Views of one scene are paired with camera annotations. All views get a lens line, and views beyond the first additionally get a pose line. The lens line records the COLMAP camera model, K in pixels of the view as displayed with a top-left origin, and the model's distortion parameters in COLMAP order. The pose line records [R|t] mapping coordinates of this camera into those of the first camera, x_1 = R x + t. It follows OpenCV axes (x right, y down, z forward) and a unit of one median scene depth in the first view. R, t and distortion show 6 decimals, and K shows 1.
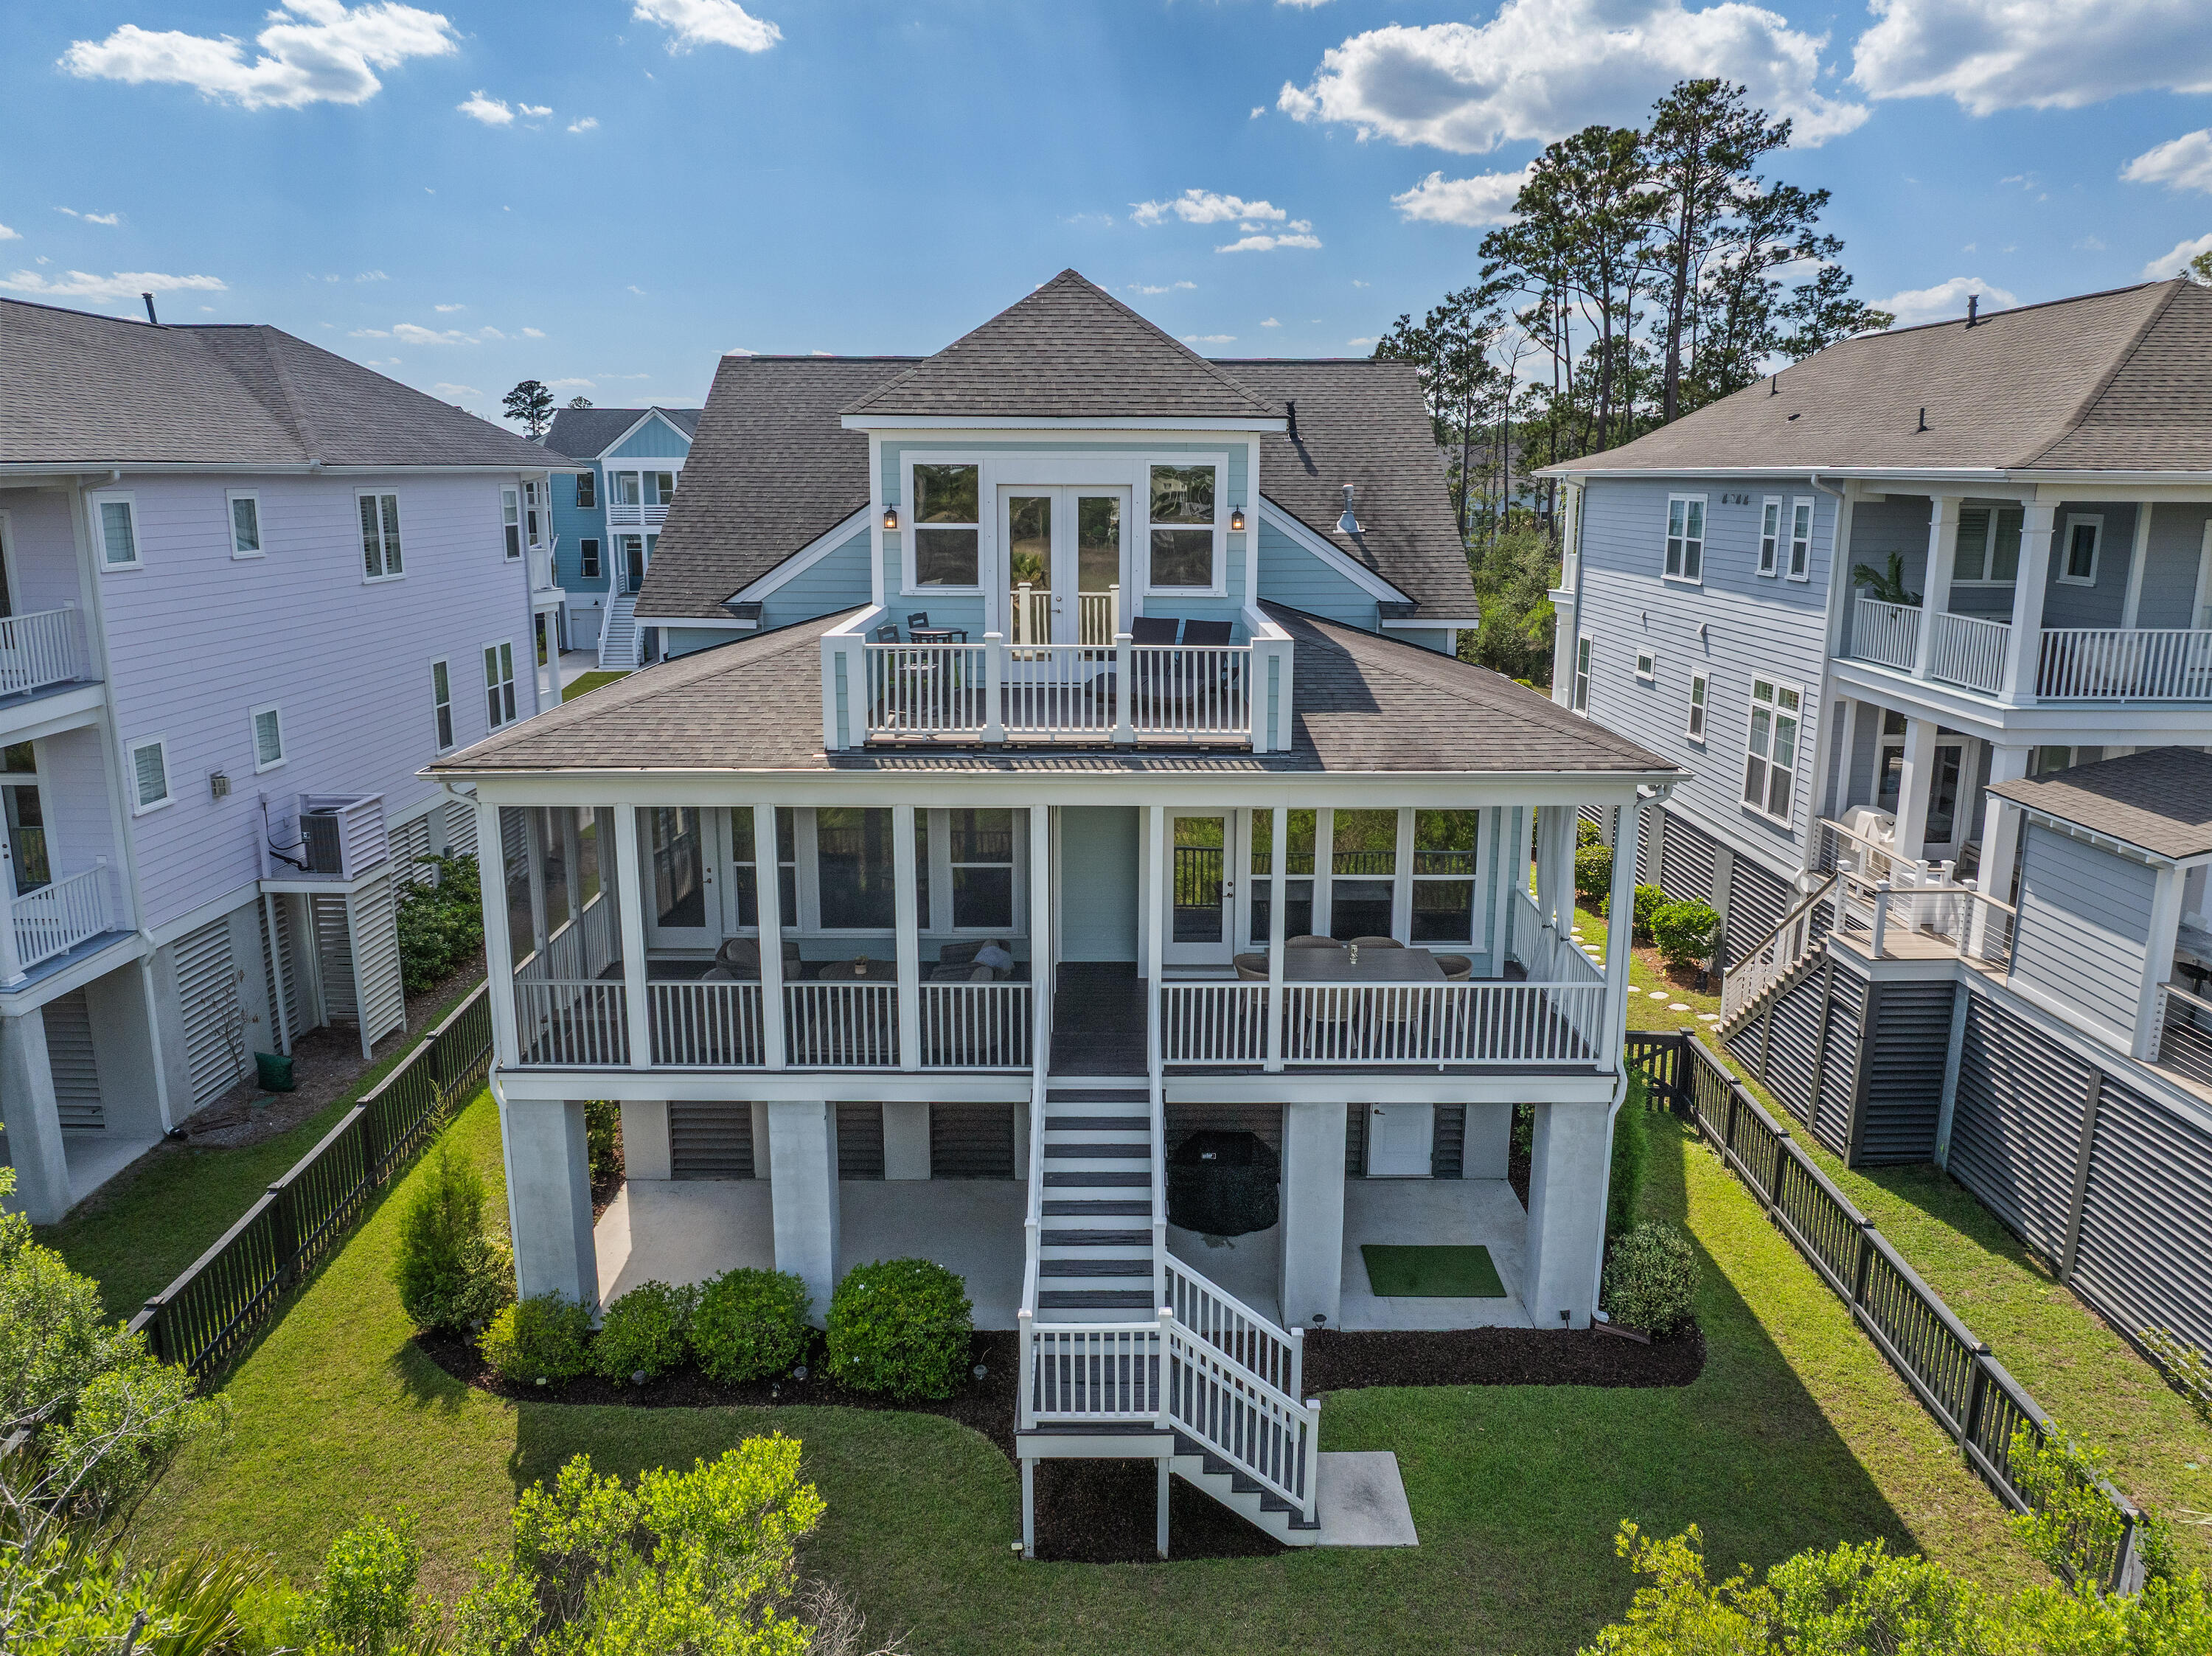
lens RADIAL K [[1550.9, 0, 1106.0], [0, 1550.9, 828.0], [0, 0, 1]] dist [-0.020783, -0.026719]
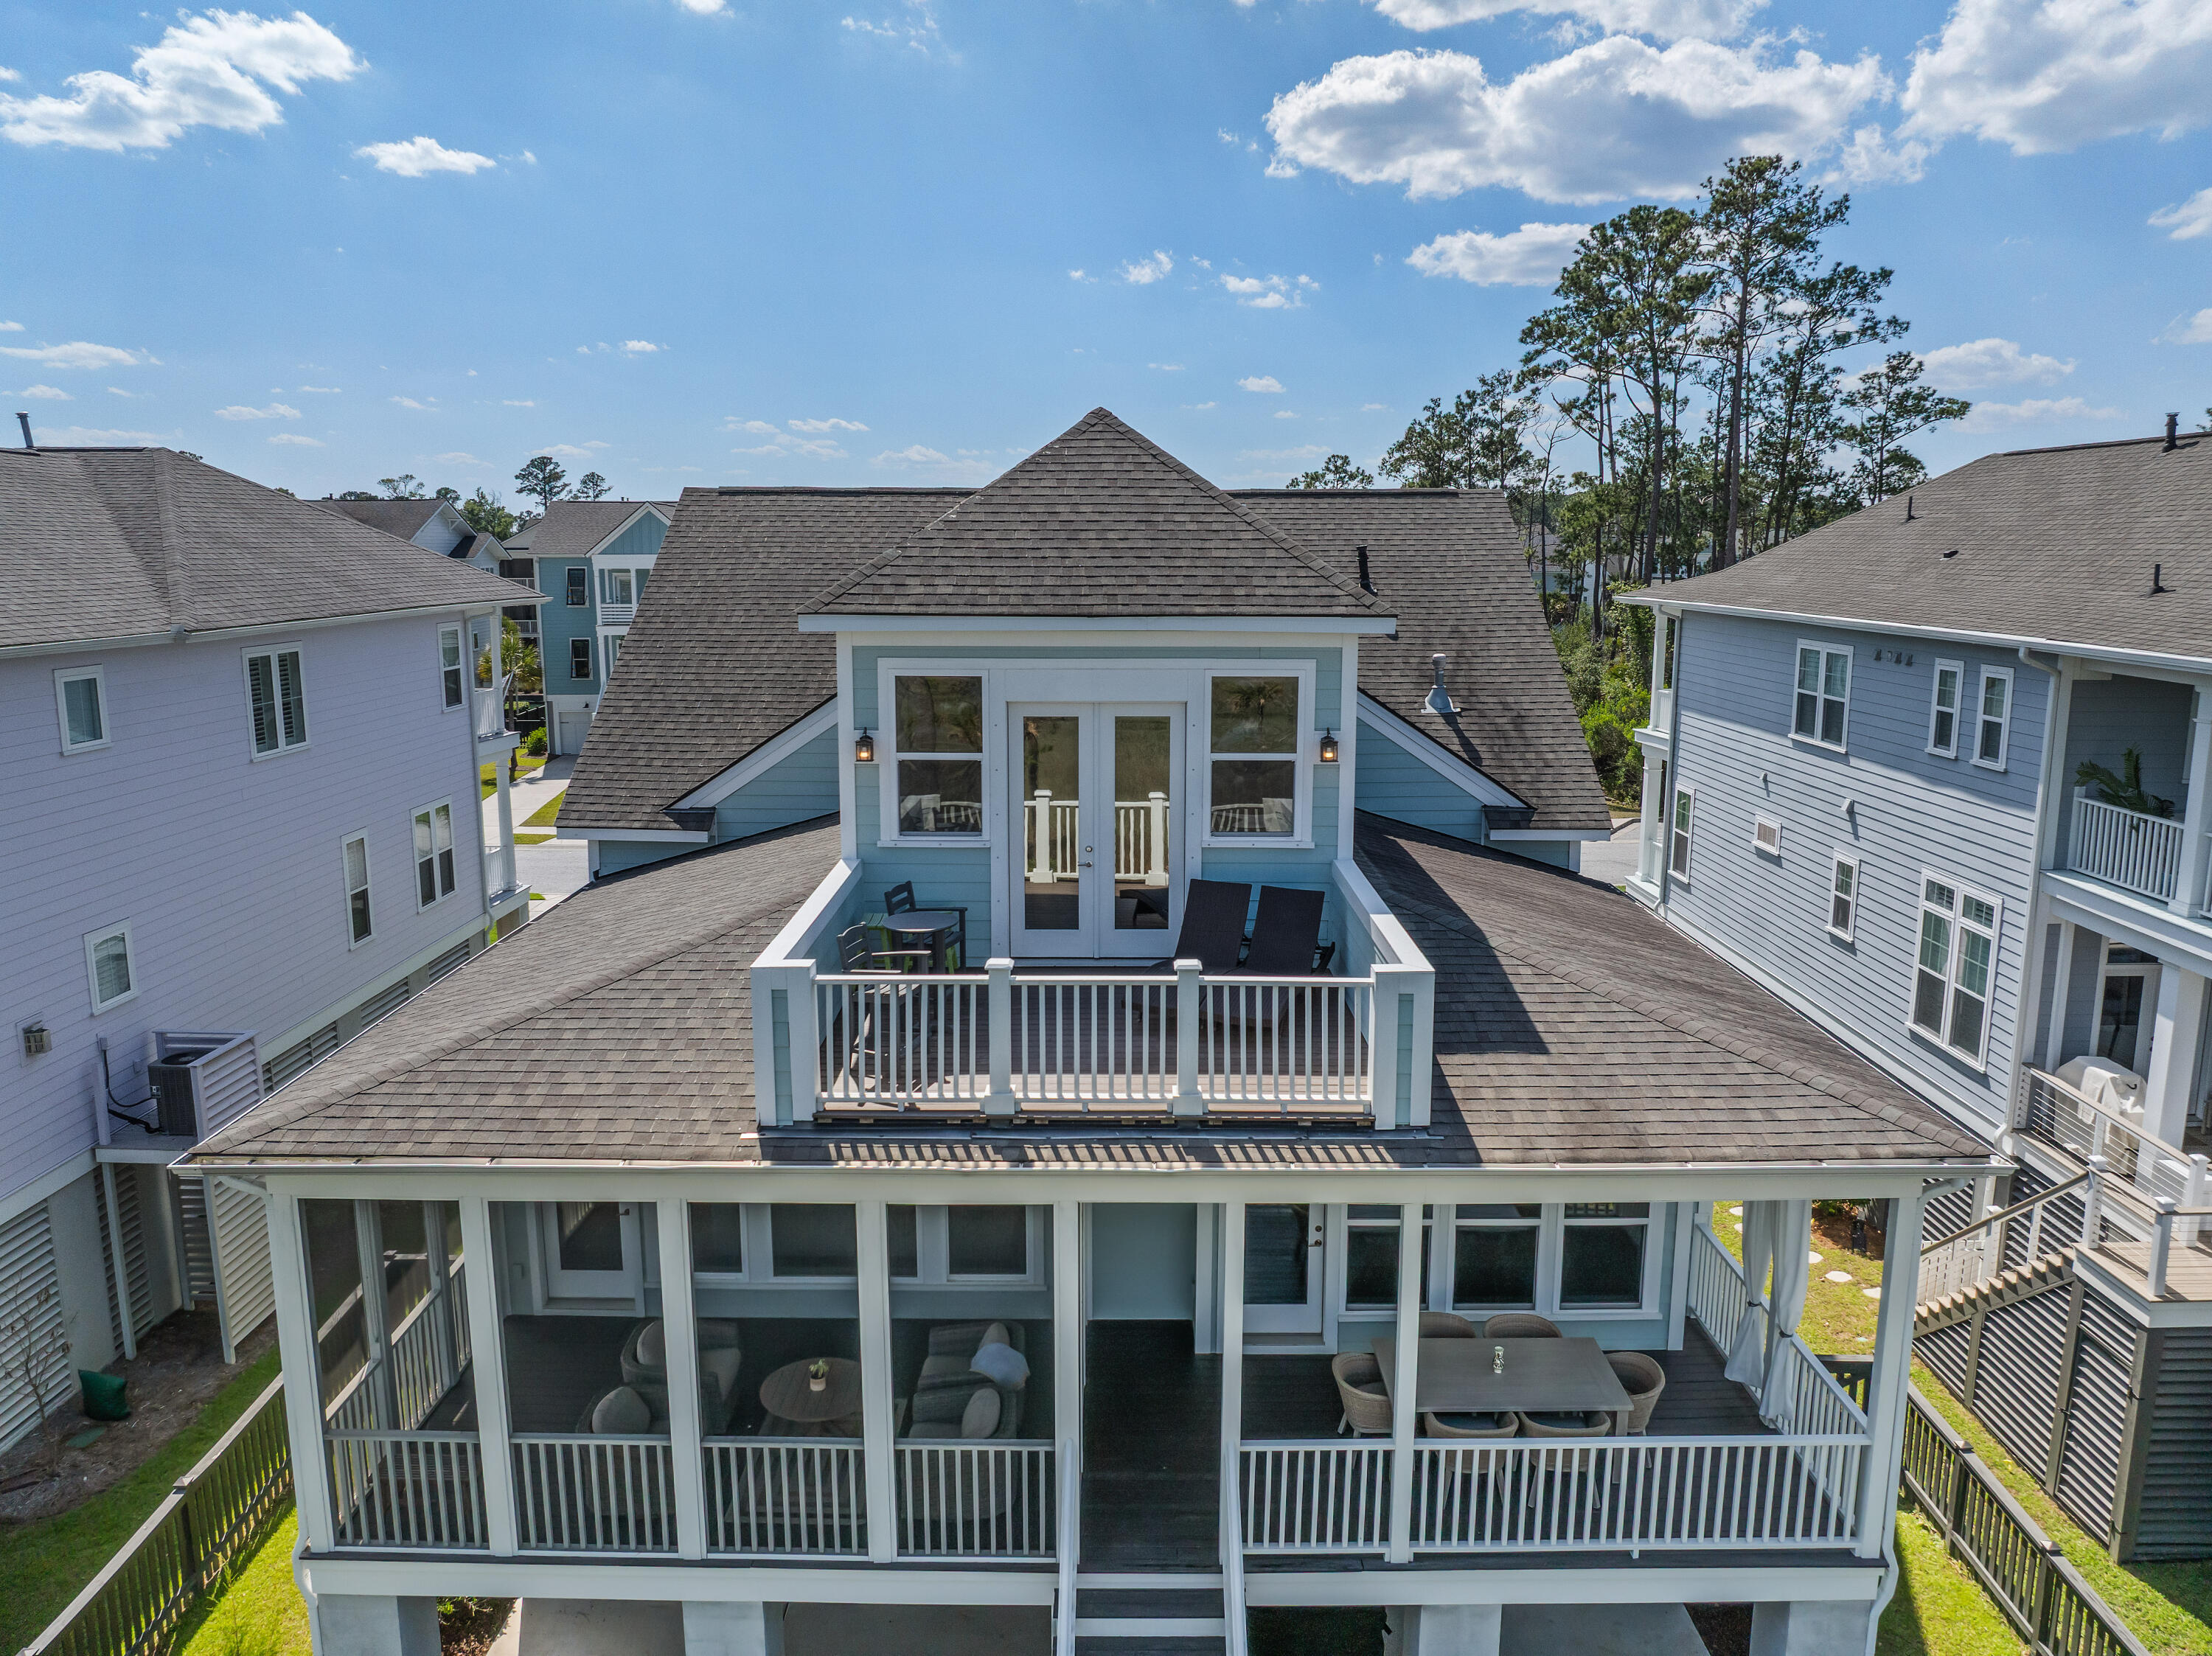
lens RADIAL K [[1550.3, 0, 1106.0], [0, 1550.3, 828.0], [0, 0, 1]] dist [-0.033141, 0.001654]
pose [[0.999966, -0.001340, -0.008132, -0.012548], [0.001002, 0.999143, -0.041390, -0.099718], [0.008181, 0.041381, 0.999110, 0.195295]]
